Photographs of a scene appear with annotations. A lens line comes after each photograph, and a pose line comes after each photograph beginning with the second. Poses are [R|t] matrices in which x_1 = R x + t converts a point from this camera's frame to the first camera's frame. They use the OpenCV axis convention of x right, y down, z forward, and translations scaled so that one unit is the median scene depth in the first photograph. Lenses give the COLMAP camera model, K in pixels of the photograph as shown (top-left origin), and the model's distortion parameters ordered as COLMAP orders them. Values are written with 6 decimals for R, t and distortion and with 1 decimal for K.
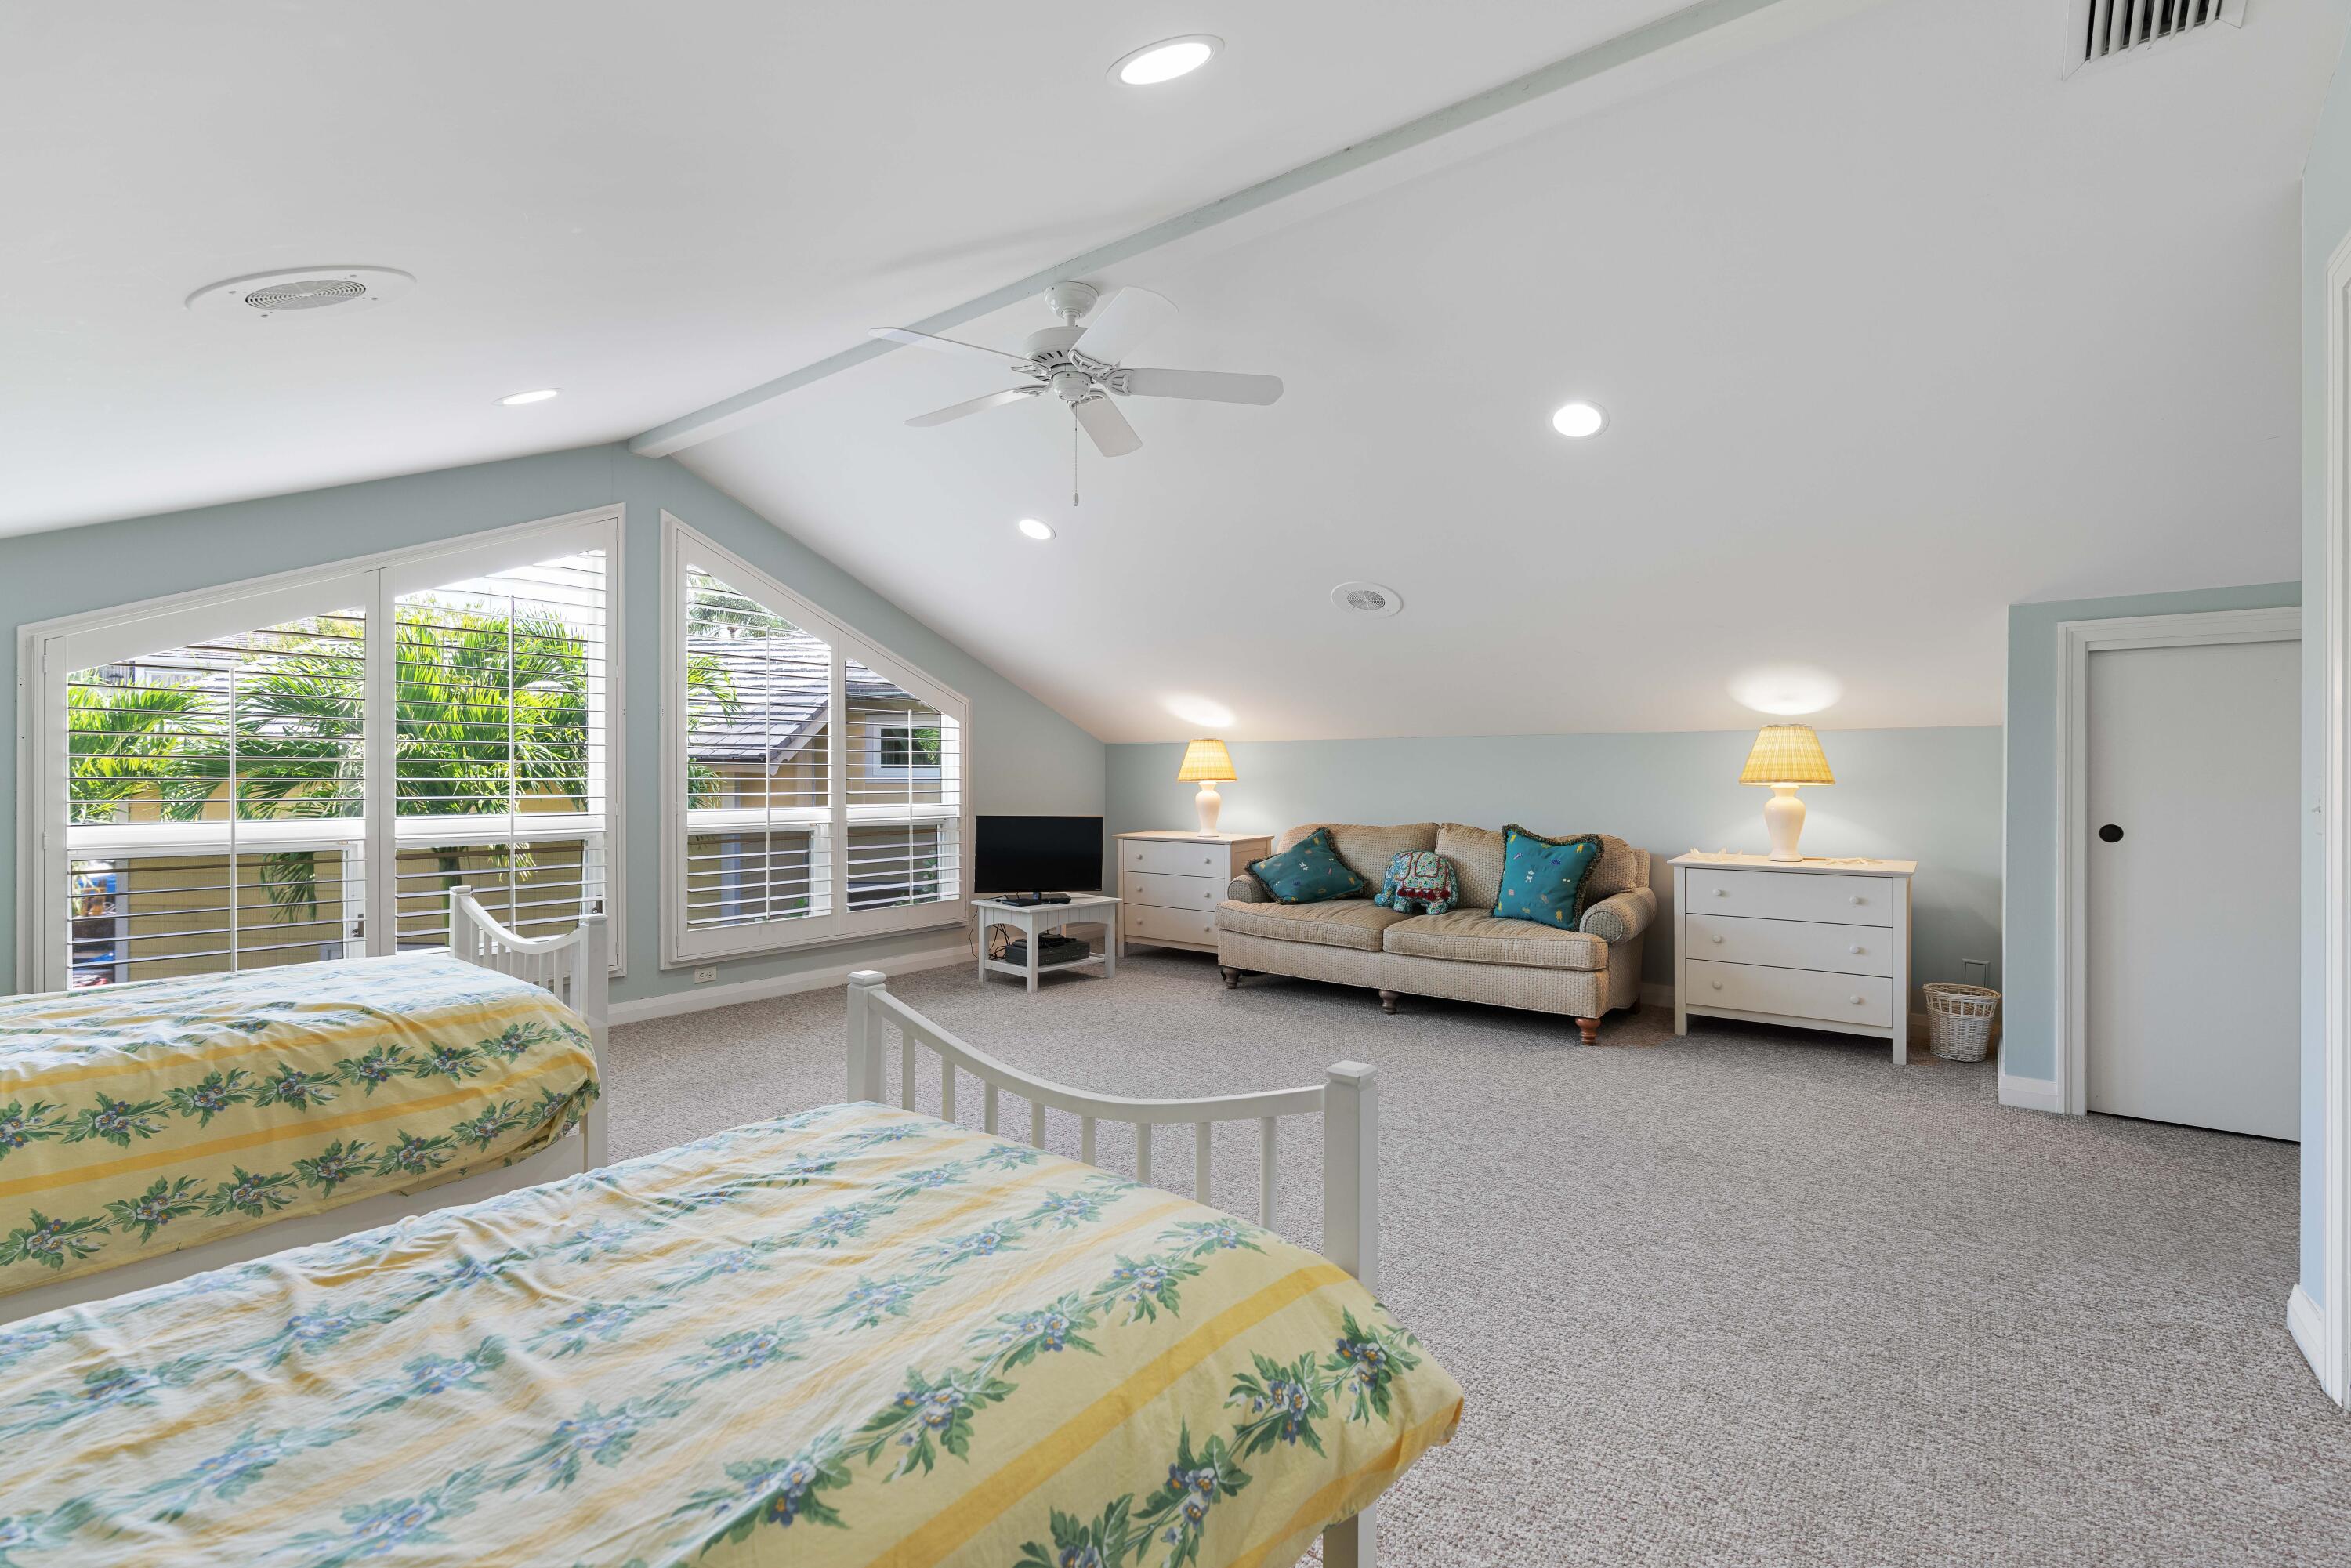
lens RADIAL K [[1073.3, 0, 1179.1], [0, 1073.3, 776.1], [0, 0, 1]] dist [-0.001371, 0.001056]
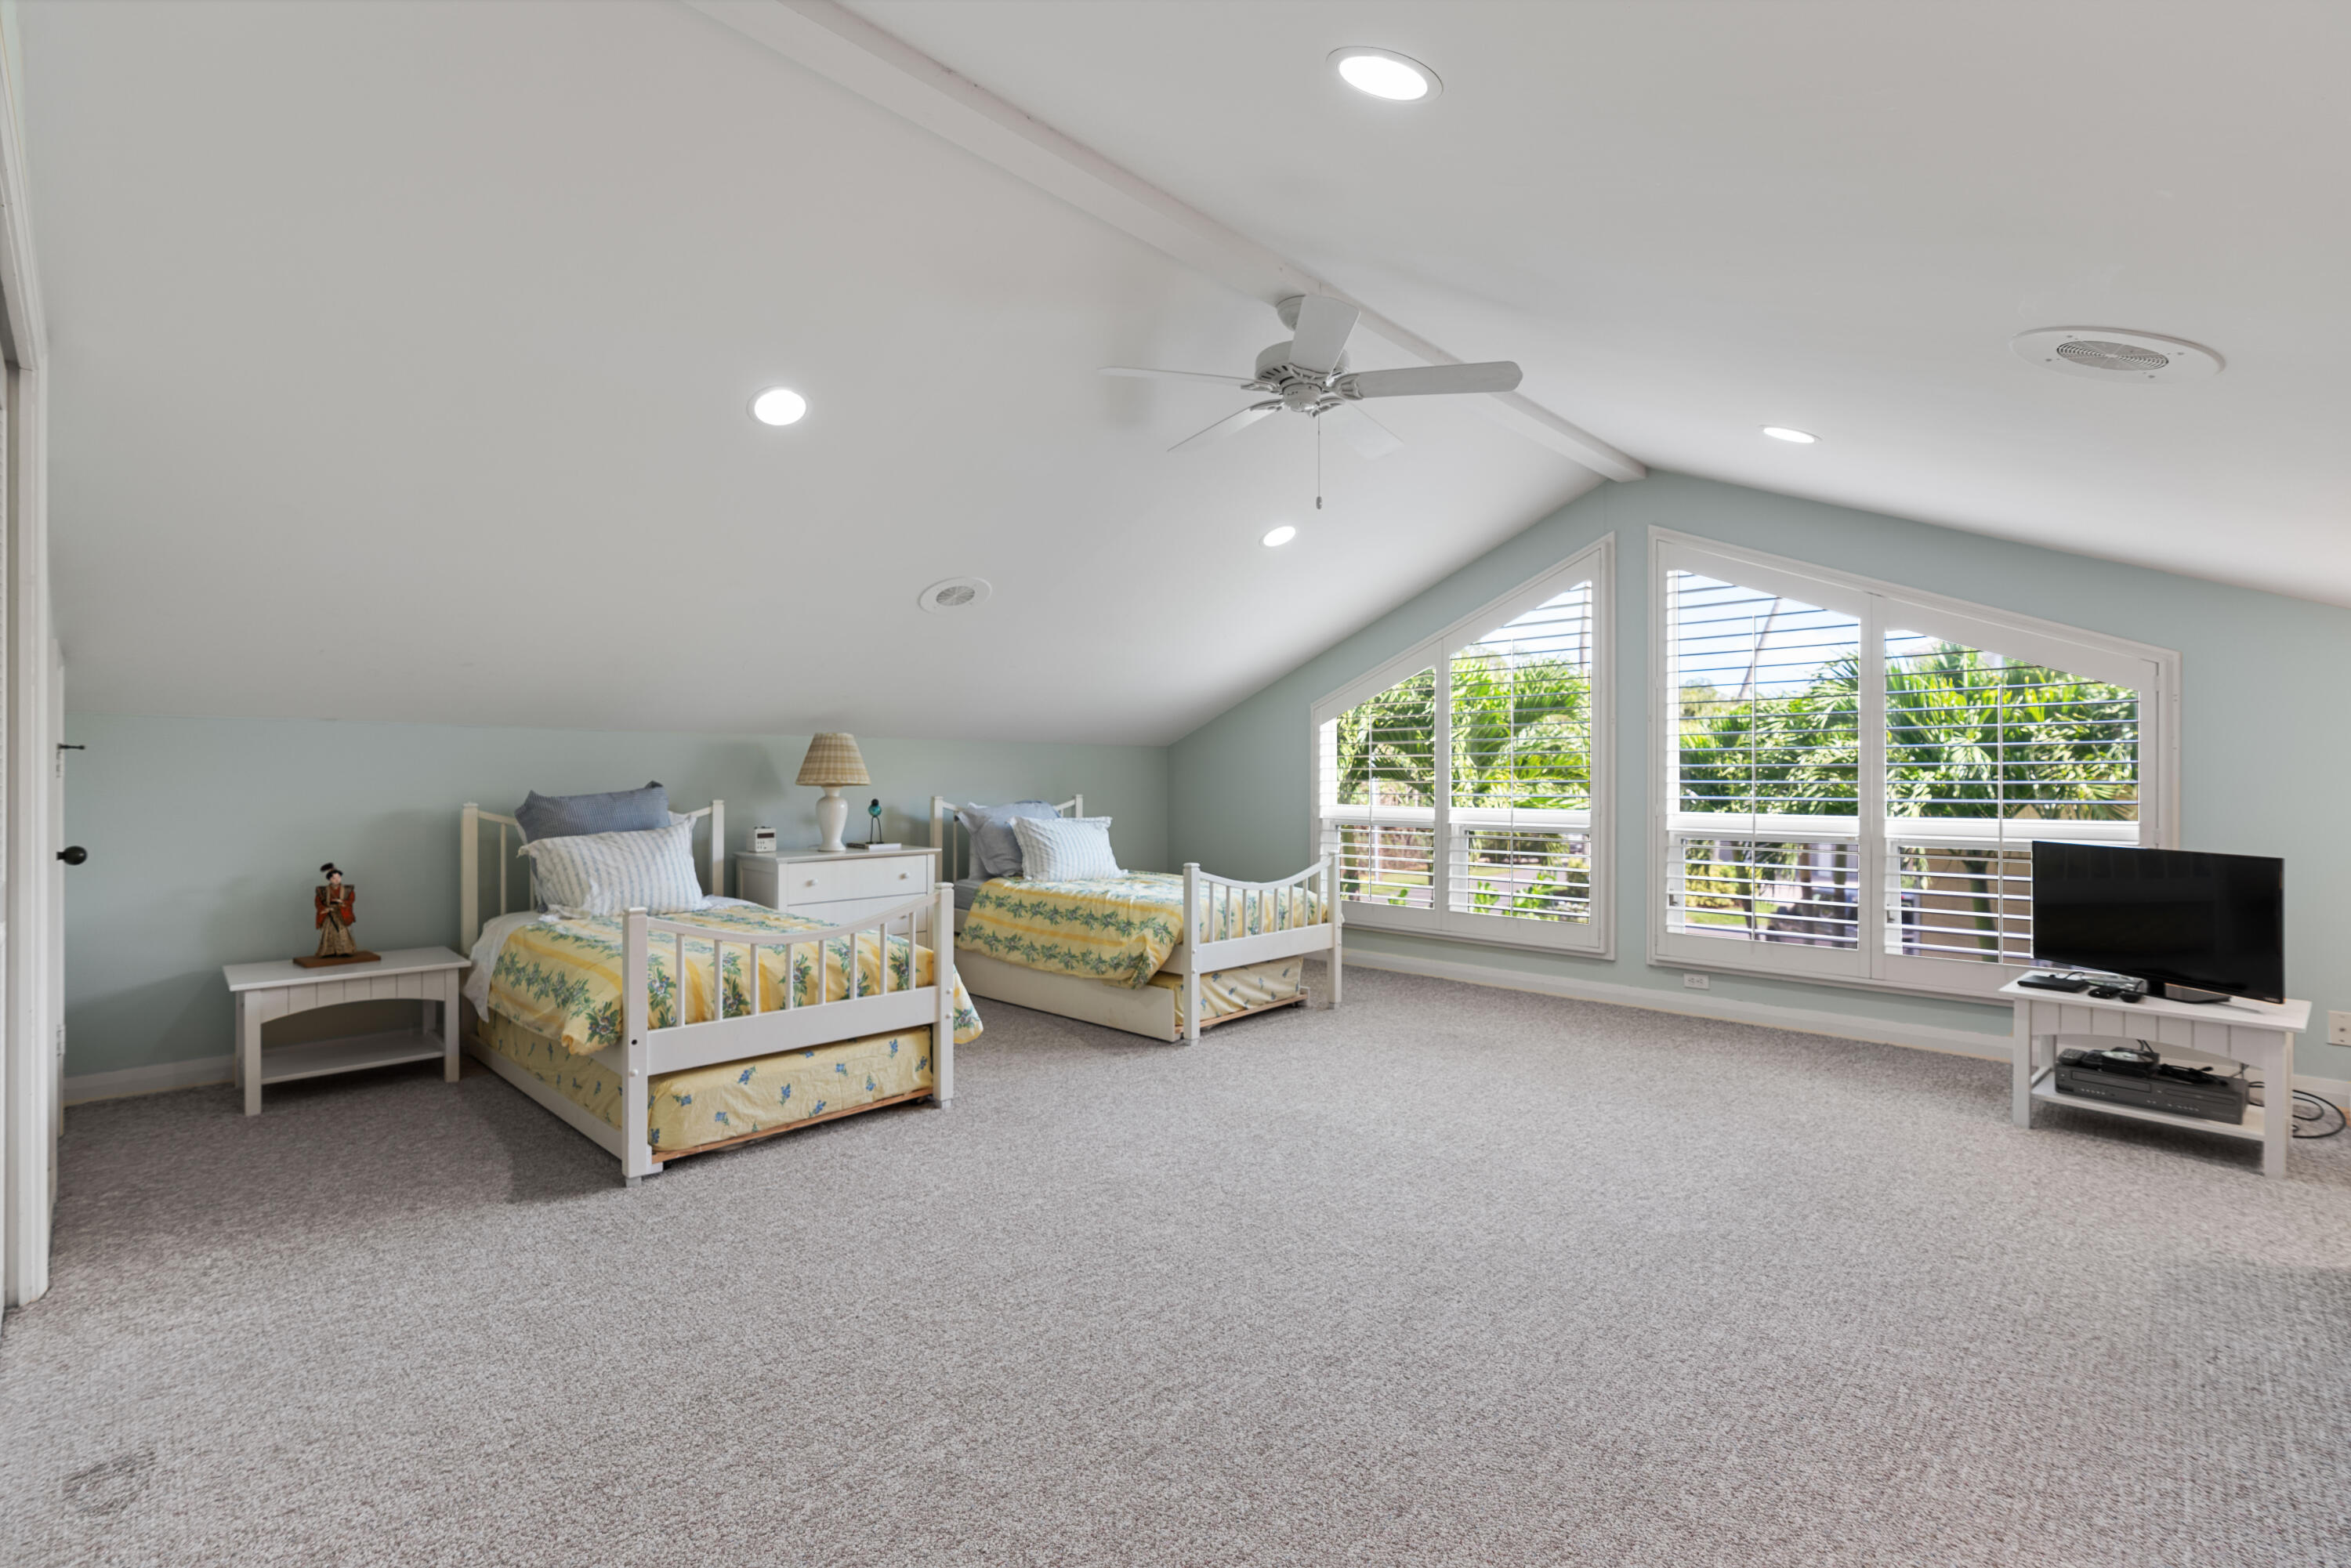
lens RADIAL K [[1073.3, 0, 1180.0], [0, 1073.3, 789.1], [0, 0, 1]] dist [-0.001371, 0.001056]
pose [[-0.140108, 0.006241, -0.990117, 0.662670], [0.004009, 0.999976, 0.005736, 0.002136], [0.990128, -0.003165, -0.140130, 0.731925]]
